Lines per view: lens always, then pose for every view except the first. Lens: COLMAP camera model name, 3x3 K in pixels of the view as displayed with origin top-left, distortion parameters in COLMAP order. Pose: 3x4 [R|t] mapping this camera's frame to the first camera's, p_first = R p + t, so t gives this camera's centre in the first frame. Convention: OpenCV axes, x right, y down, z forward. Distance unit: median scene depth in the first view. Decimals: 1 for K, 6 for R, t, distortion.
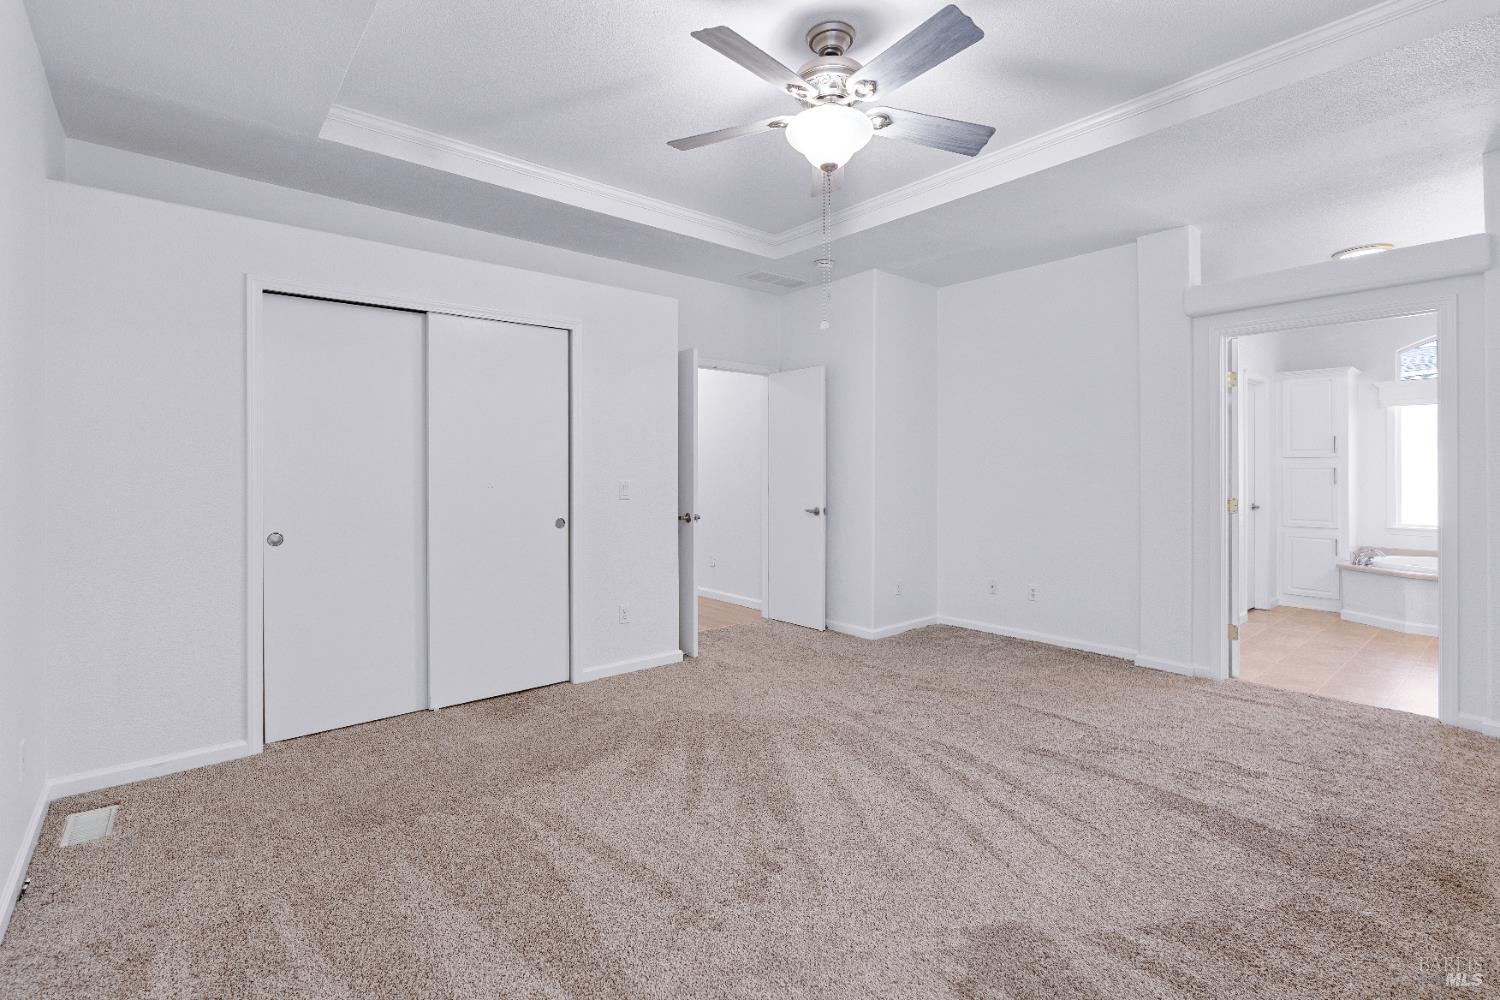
lens RADIAL K [[685.9, 0, 753.1], [0, 685.9, 488.4], [0, 0, 1]] dist [-0.005393, 0.002028]
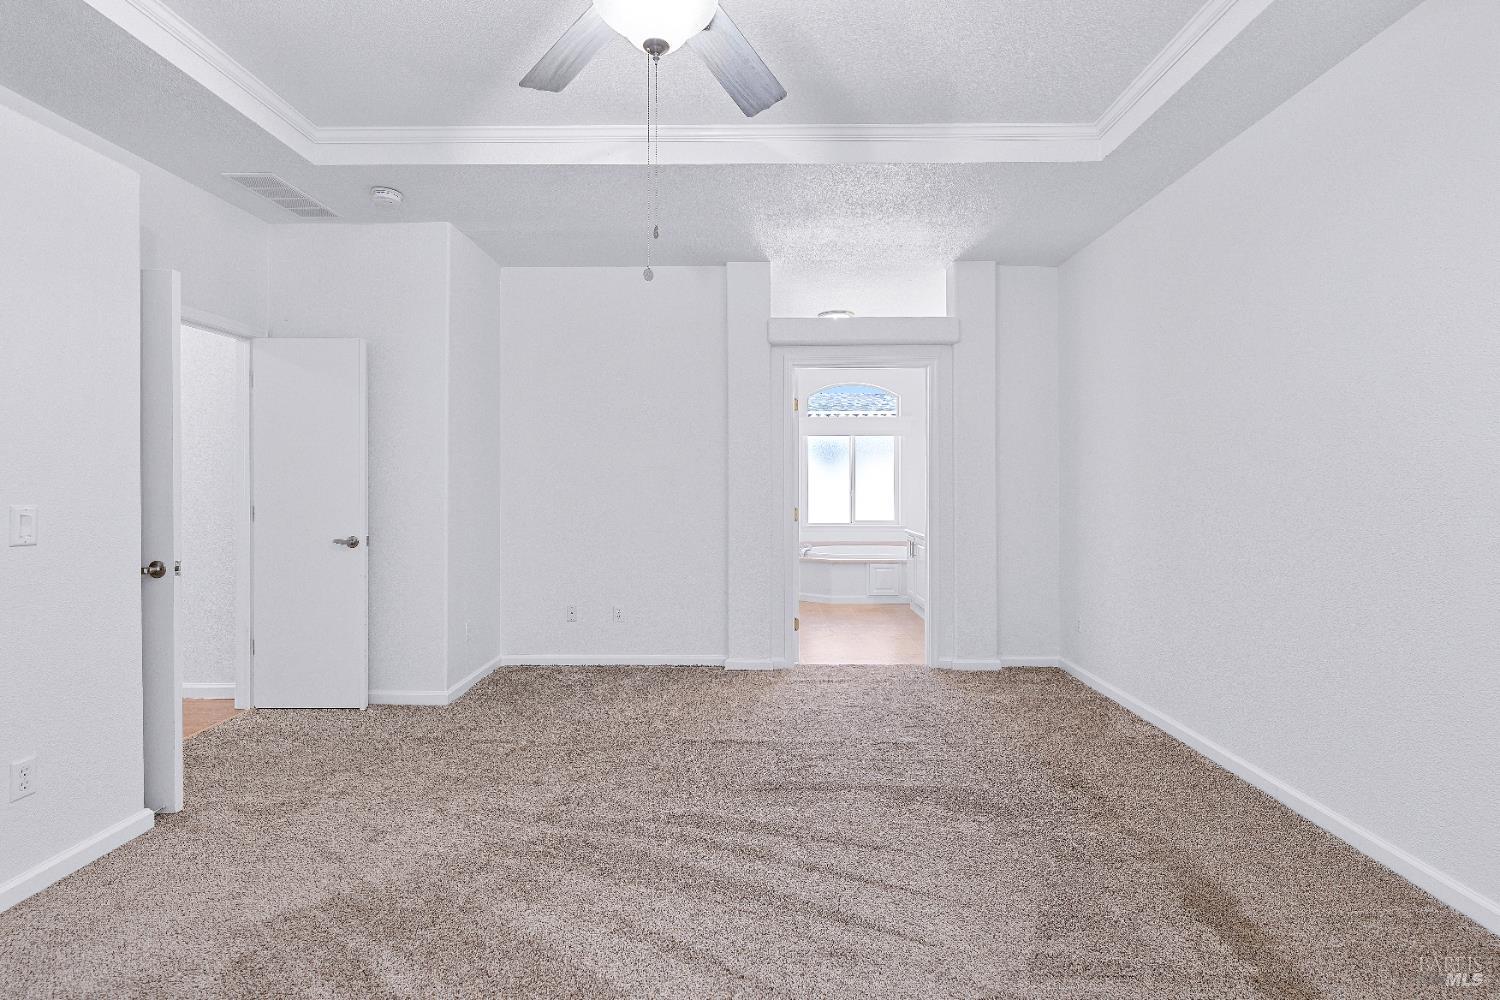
lens RADIAL K [[685.9, 0, 746.8], [0, 685.9, 494.0], [0, 0, 1]] dist [-0.005393, 0.002028]
pose [[0.662607, -0.012382, 0.748865, -0.201954], [0.020342, 0.999792, -0.001468, -0.008364], [-0.748691, 0.016206, 0.662721, 0.275283]]
